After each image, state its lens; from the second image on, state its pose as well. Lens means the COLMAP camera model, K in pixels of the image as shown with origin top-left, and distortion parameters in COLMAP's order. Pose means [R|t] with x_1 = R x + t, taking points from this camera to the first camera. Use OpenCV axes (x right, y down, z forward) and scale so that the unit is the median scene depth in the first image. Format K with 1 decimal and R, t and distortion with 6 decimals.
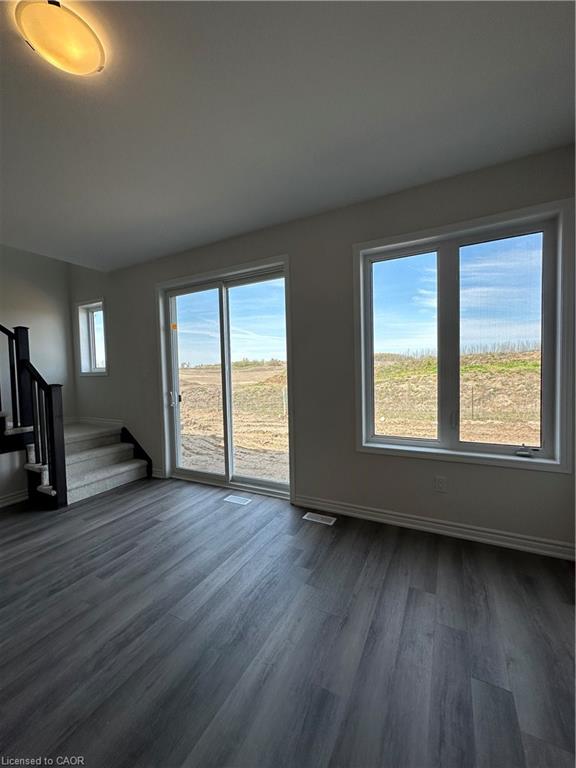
lens RADIAL K [[306.8, 0, 286.8], [0, 306.8, 382.6], [0, 0, 1]] dist [-0.004012, 0.000359]
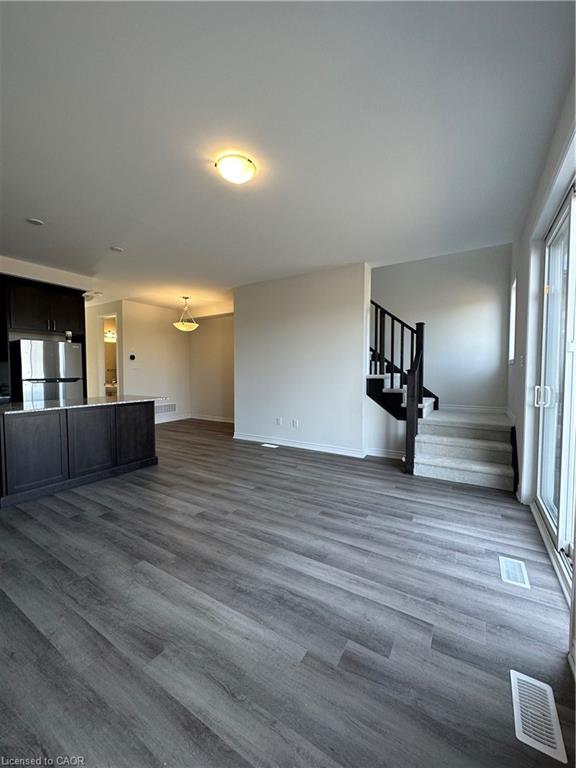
lens RADIAL K [[306.8, 0, 288.6], [0, 306.8, 385.3], [0, 0, 1]] dist [-0.004012, 0.000359]
pose [[-0.071725, 0.072923, -0.994755, 0.446382], [-0.037313, 0.996430, 0.075736, -0.004016], [0.996726, 0.042549, -0.068748, 0.608303]]
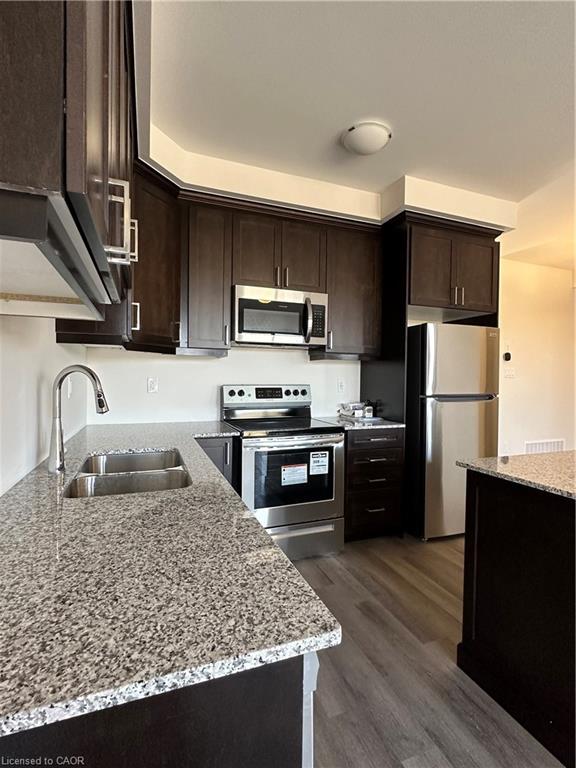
lens RADIAL K [[371.2, 0, 285.3], [0, 371.2, 381.3], [0, 0, 1]] dist [-0.002279, 0.001648]
pose [[-0.661521, 0.027354, -0.749427, 0.087803], [-0.023839, 0.998062, 0.057472, 0.039627], [0.749547, 0.055885, -0.659588, -0.322258]]
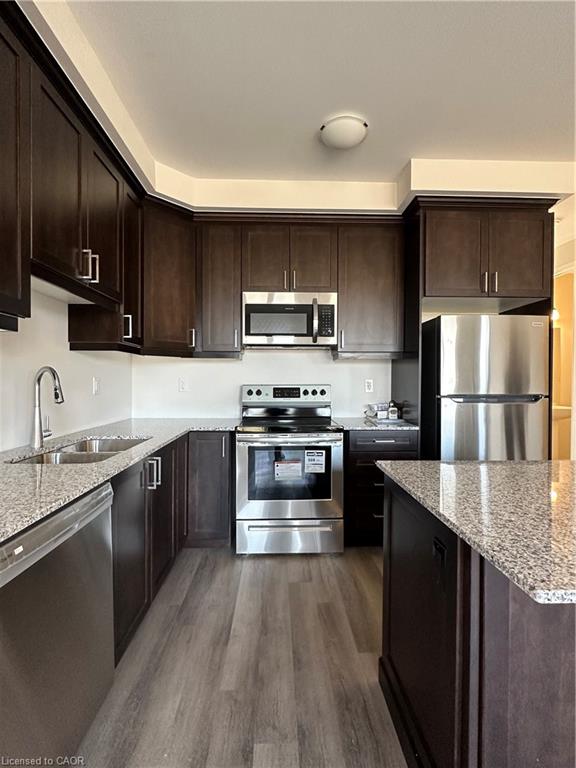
lens RADIAL K [[371.2, 0, 285.7], [0, 371.2, 382.1], [0, 0, 1]] dist [-0.002279, 0.001648]
pose [[-0.871156, 0.024931, -0.490373, -0.117278], [-0.000788, 0.998638, 0.052171, 0.045690], [0.491006, 0.045836, -0.869950, -0.116716]]
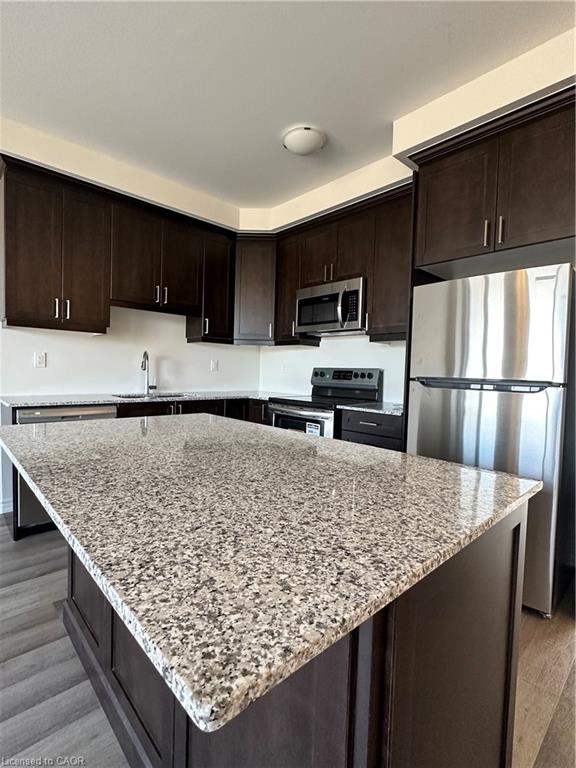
lens RADIAL K [[371.2, 0, 287.8], [0, 371.2, 382.4], [0, 0, 1]] dist [-0.002279, 0.001648]
pose [[-0.946194, -0.012336, 0.323366, -0.823536], [0.008314, 0.998017, 0.062401, 0.078803], [-0.323494, 0.061732, -0.944214, 0.105300]]
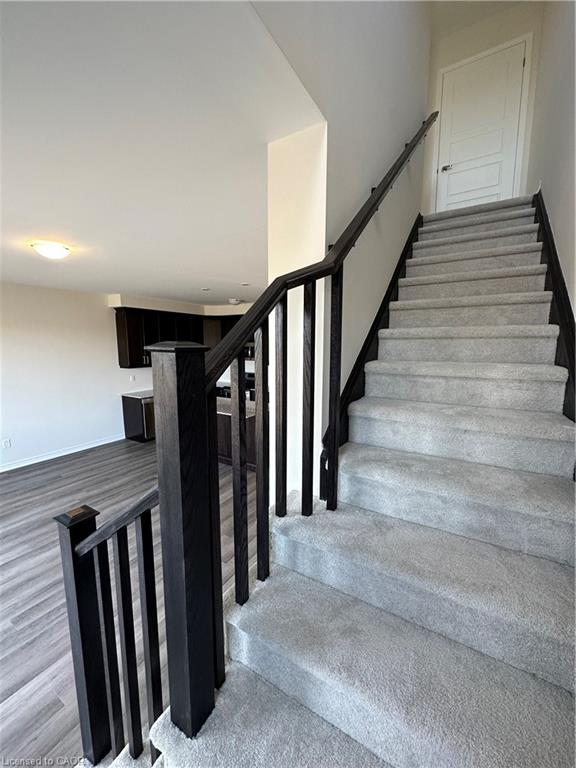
lens RADIAL K [[306.8, 0, 289.2], [0, 306.8, 384.5], [0, 0, 1]] dist [-0.004012, 0.000359]
pose [[-0.998105, 0.012054, 0.060336, -1.047781], [0.022353, 0.984659, 0.173050, -0.209067], [-0.057325, 0.174071, -0.983063, 1.320303]]
